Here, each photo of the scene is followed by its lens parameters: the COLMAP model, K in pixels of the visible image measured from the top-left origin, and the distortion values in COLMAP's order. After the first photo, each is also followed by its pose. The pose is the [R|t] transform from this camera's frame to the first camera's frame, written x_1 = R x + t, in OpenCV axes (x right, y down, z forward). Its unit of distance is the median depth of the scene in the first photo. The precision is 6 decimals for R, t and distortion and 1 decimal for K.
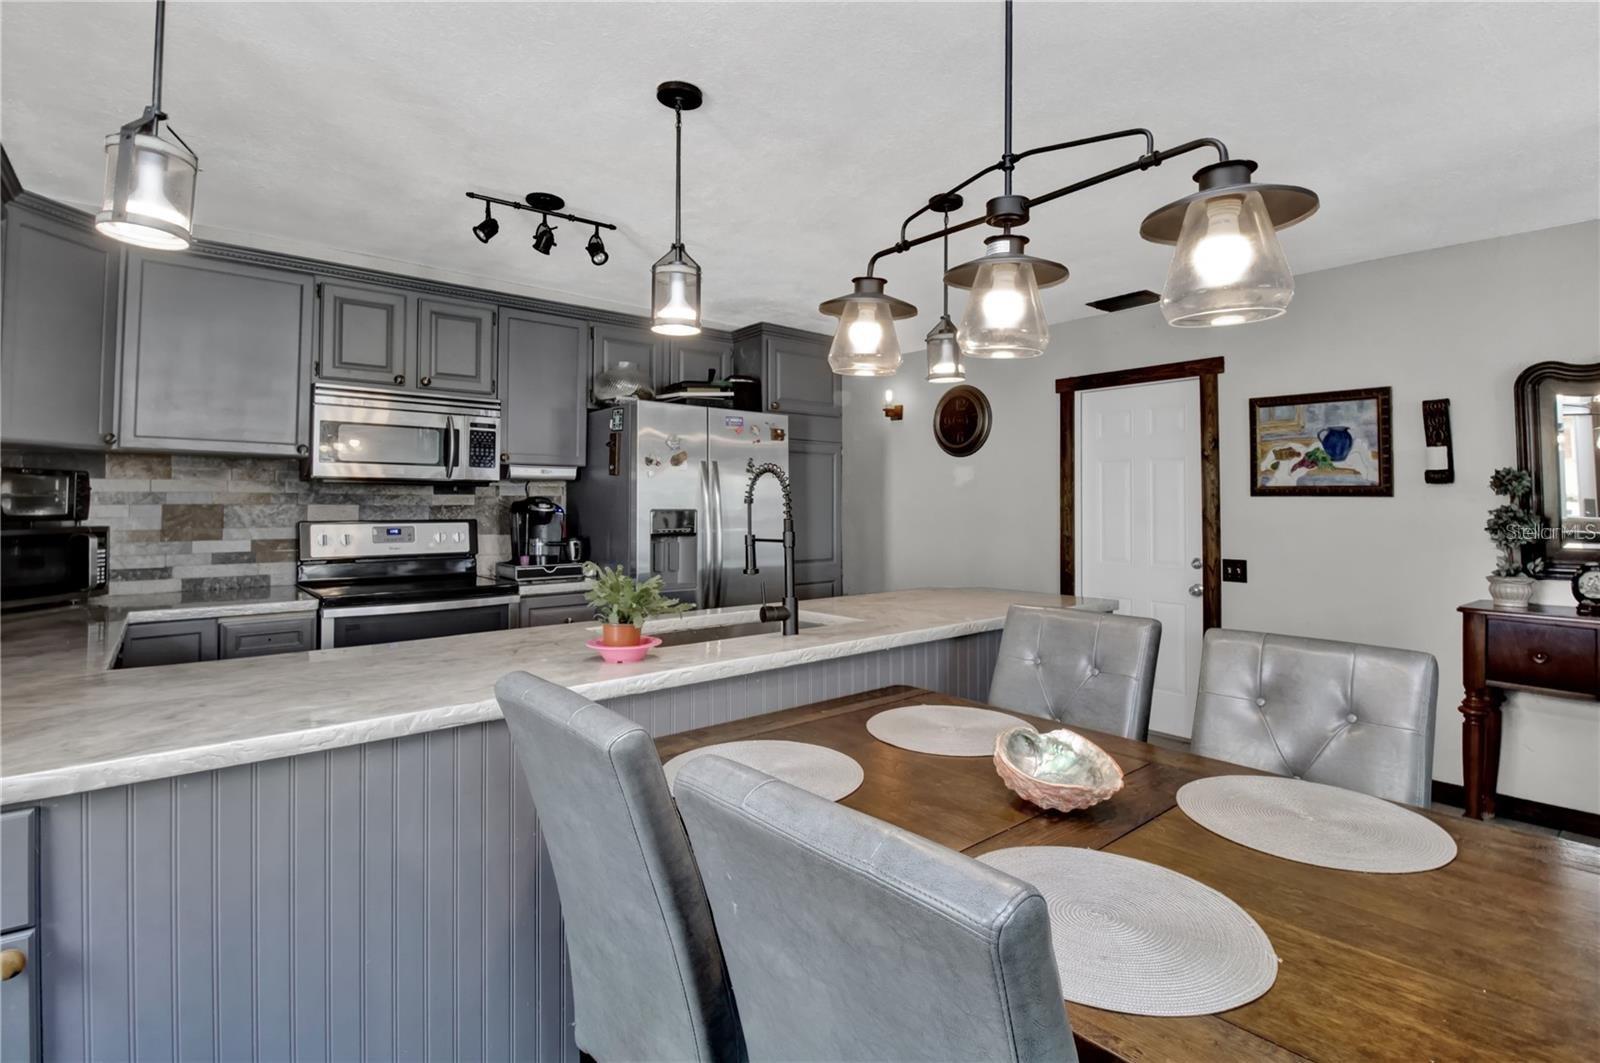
lens RADIAL K [[781.0, 0, 800.1], [0, 781.0, 488.6], [0, 0, 1]] dist [-0.006165, -0.000929]
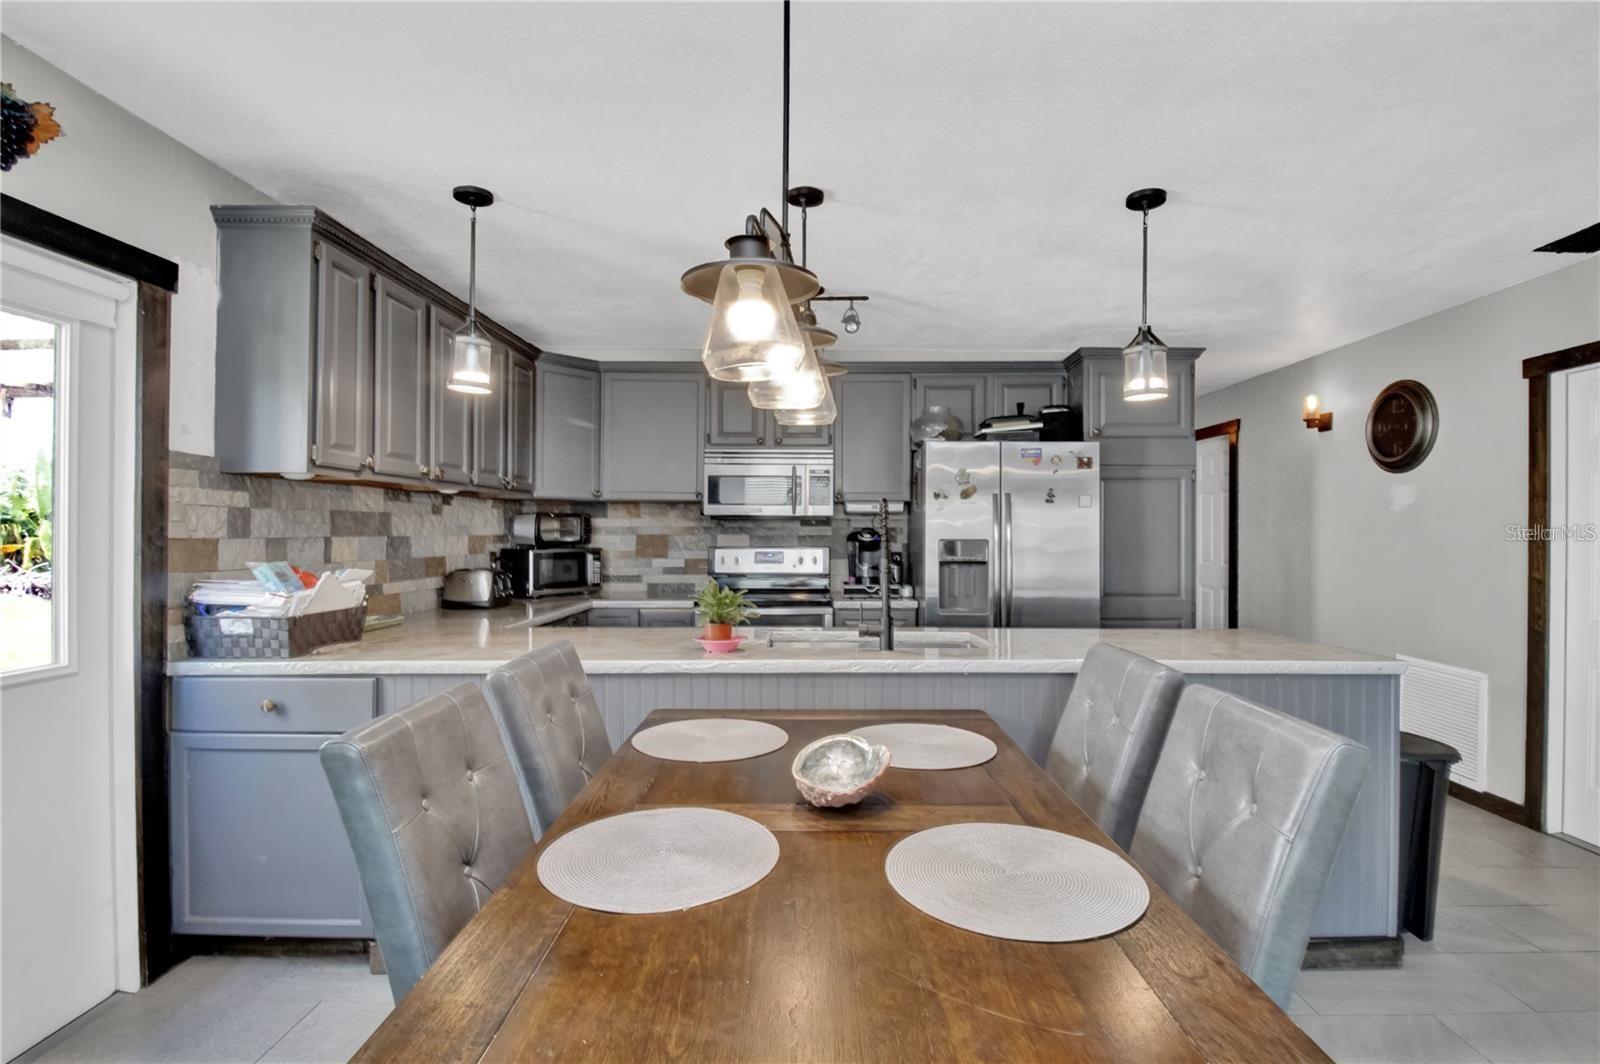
lens RADIAL K [[758.3, 0, 800.0], [0, 758.3, 532.0], [0, 0, 1]] dist [-0.004506, -0.000682]
pose [[0.756048, -0.001968, -0.654513, 0.361780], [0.014110, 0.999812, 0.013292, -0.000333], [0.654364, -0.019284, 0.755934, 0.056900]]
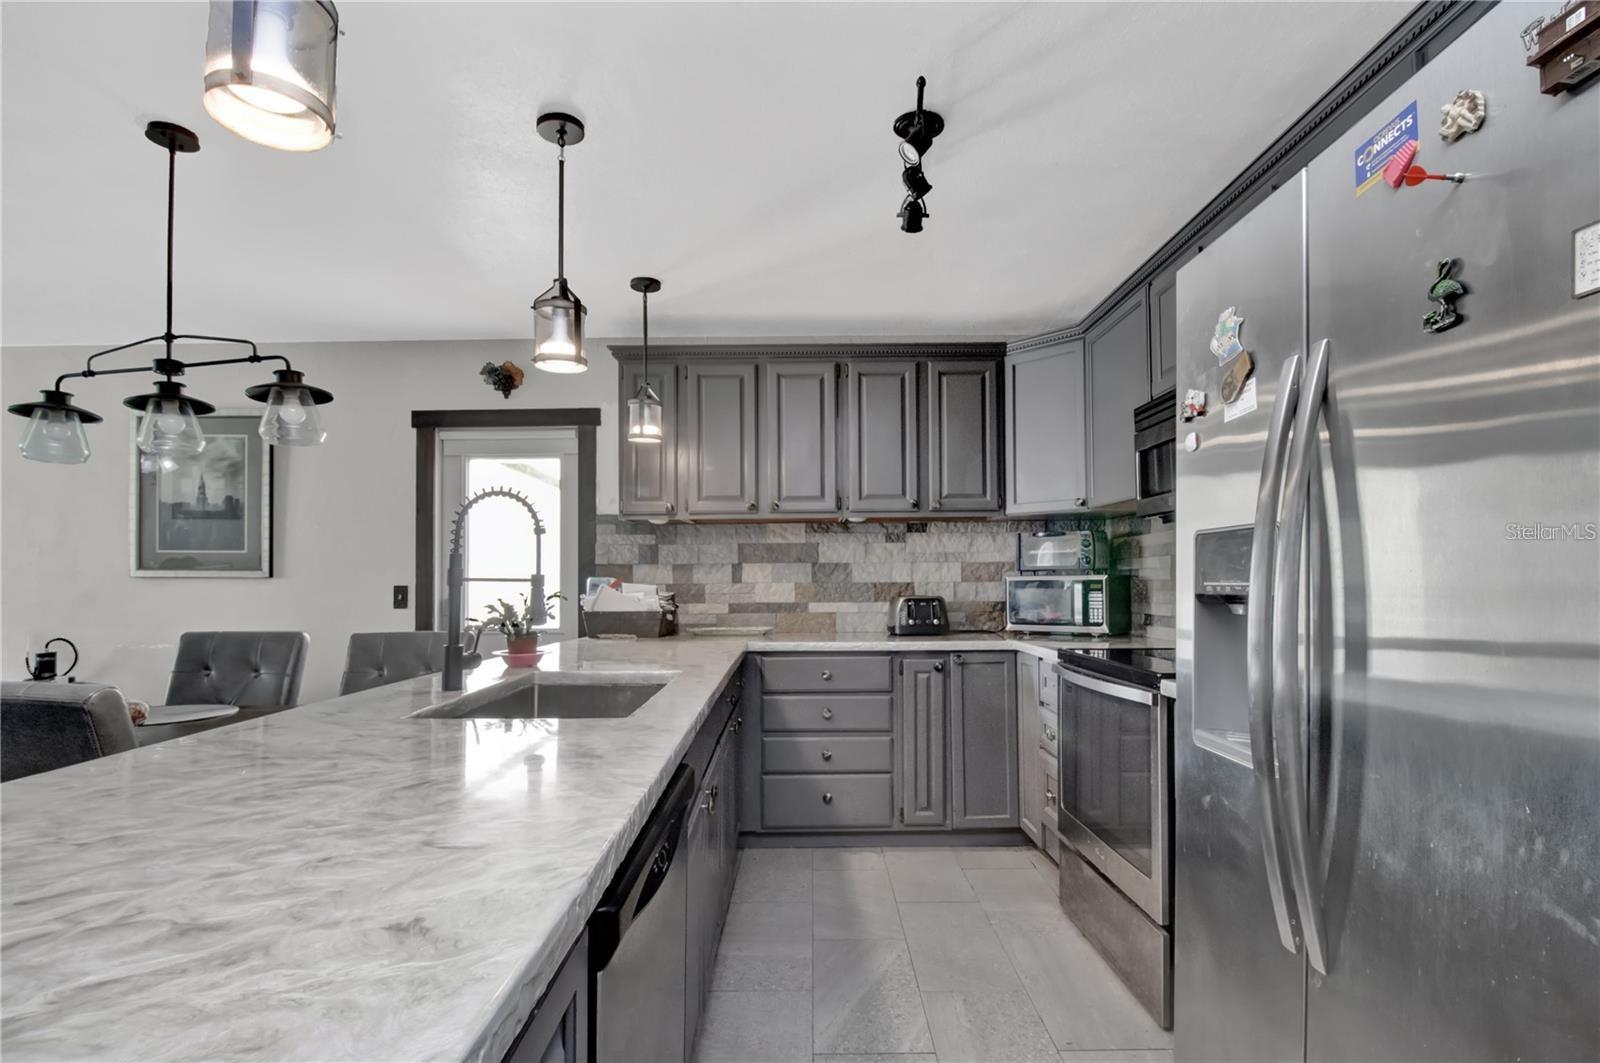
lens RADIAL K [[765.8, 0, 795.8], [0, 765.8, 565.2], [0, 0, 1]] dist [0.001806, 0.000001]
pose [[-0.632031, -0.016137, -0.774775, 0.247351], [0.021047, 0.999057, -0.037978, 0.053248], [0.774657, -0.040310, -0.631096, 1.073557]]
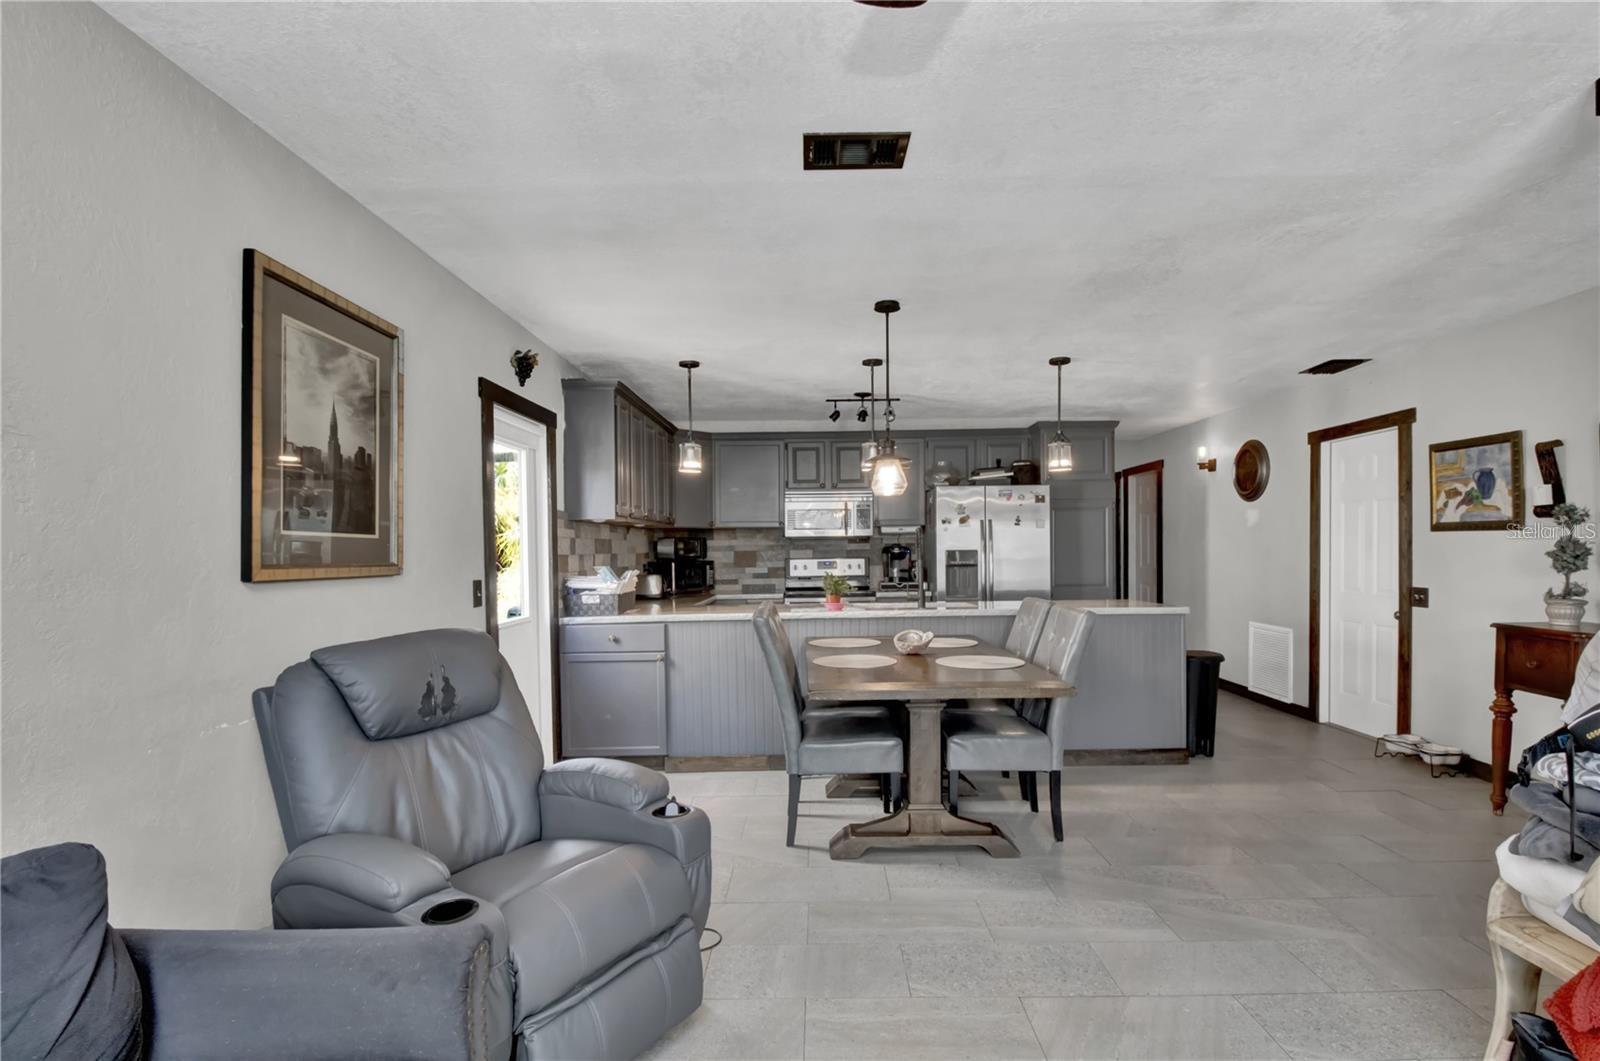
lens RADIAL K [[765.8, 0, 795.8], [0, 765.8, 564.2], [0, 0, 1]] dist [0.001806, 0.000001]
pose [[0.754996, -0.001244, -0.655728, 0.652379], [0.030419, 0.998988, 0.033130, -0.008239], [0.655023, -0.044960, 0.754270, -0.470865]]
